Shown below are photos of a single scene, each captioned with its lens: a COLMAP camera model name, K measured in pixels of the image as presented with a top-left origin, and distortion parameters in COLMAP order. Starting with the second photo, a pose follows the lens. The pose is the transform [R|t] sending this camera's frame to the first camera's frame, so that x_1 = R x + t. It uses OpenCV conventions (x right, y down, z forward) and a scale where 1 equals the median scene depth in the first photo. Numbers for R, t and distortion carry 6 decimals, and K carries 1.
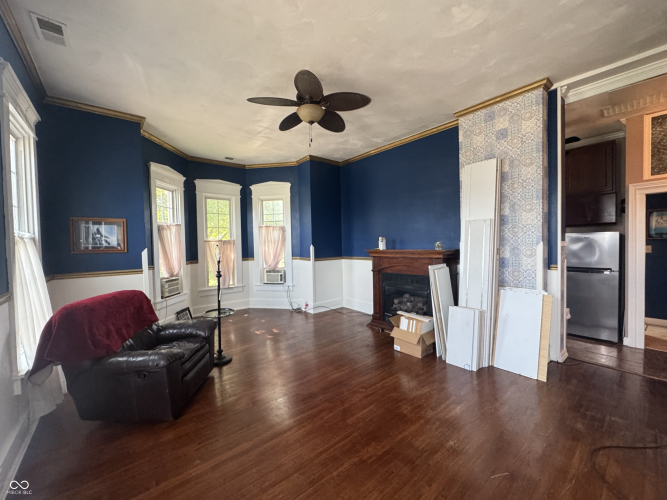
lens RADIAL K [[265.3, 0, 332.2], [0, 265.3, 250.6], [0, 0, 1]] dist [-0.007276, 0.000130]
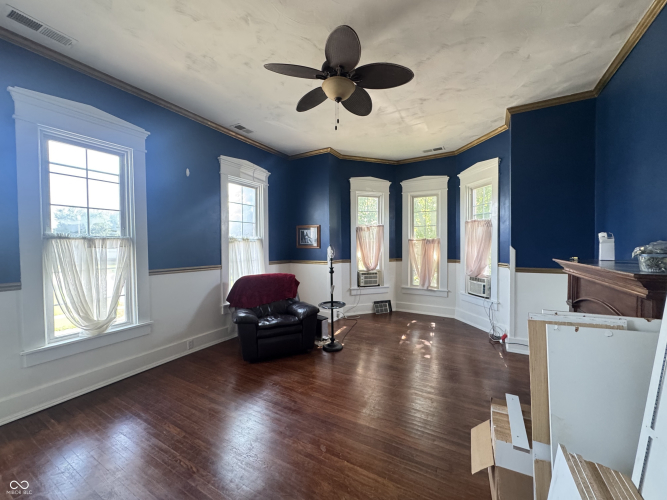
lens RADIAL K [[265.3, 0, 332.2], [0, 265.3, 250.6], [0, 0, 1]] dist [-0.007276, 0.000130]
pose [[0.358701, 0.038245, -0.932669, 0.366920], [-0.028992, 0.999135, 0.029821, -0.016671], [0.933002, 0.016343, 0.359499, 0.357020]]
